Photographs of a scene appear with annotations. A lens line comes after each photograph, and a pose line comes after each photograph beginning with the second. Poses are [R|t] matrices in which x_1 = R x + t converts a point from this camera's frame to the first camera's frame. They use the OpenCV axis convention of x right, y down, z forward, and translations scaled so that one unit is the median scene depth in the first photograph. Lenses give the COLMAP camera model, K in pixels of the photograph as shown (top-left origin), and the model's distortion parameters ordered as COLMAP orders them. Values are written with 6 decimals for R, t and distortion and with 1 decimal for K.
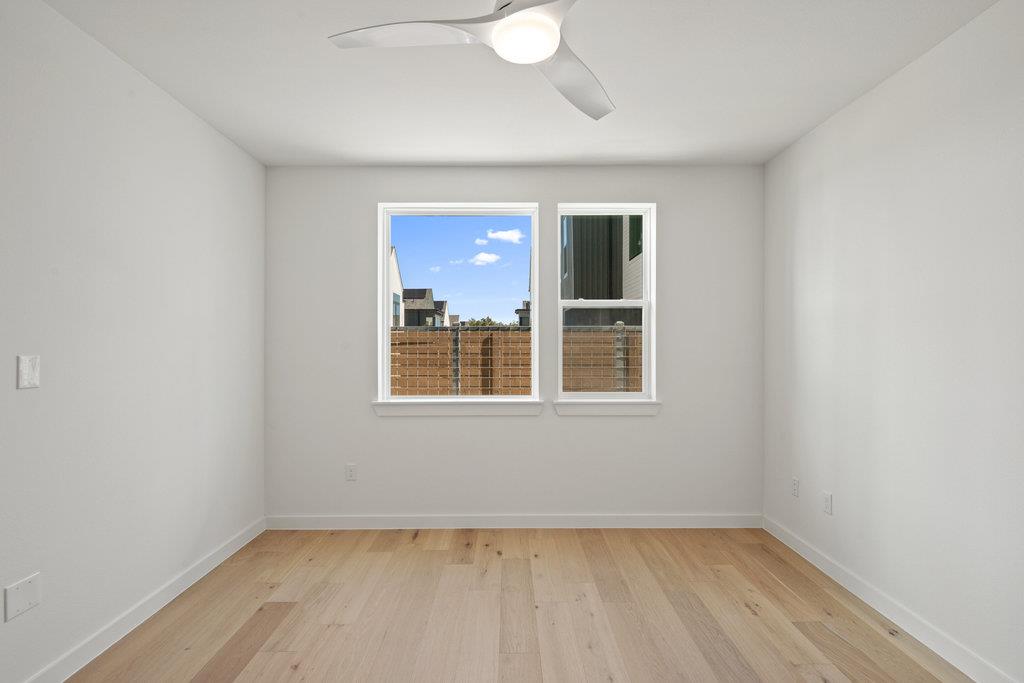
lens RADIAL K [[450.8, 0, 512.0], [0, 450.8, 341.5], [0, 0, 1]] dist [0.001412, -0.000224]
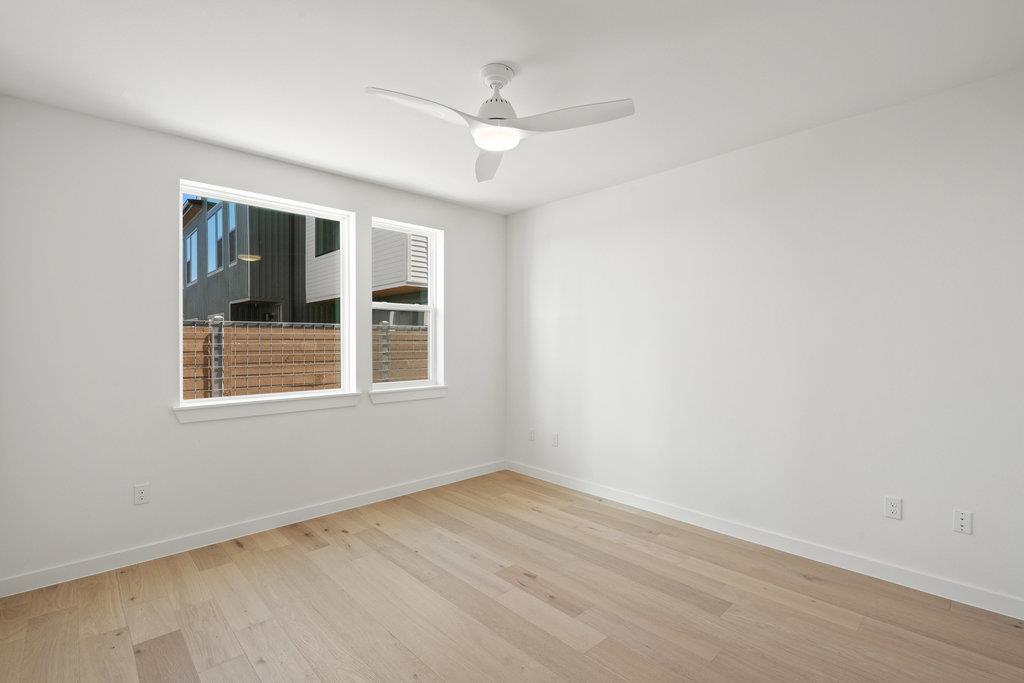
lens RADIAL K [[460.7, 0, 483.7], [0, 460.7, 338.6], [0, 0, 1]] dist [-0.002700, -0.000809]
pose [[0.754268, 0.004158, 0.656554, -0.461623], [-0.004400, 0.999990, -0.001279, -0.000051], [-0.656552, -0.001924, 0.754278, -0.059061]]
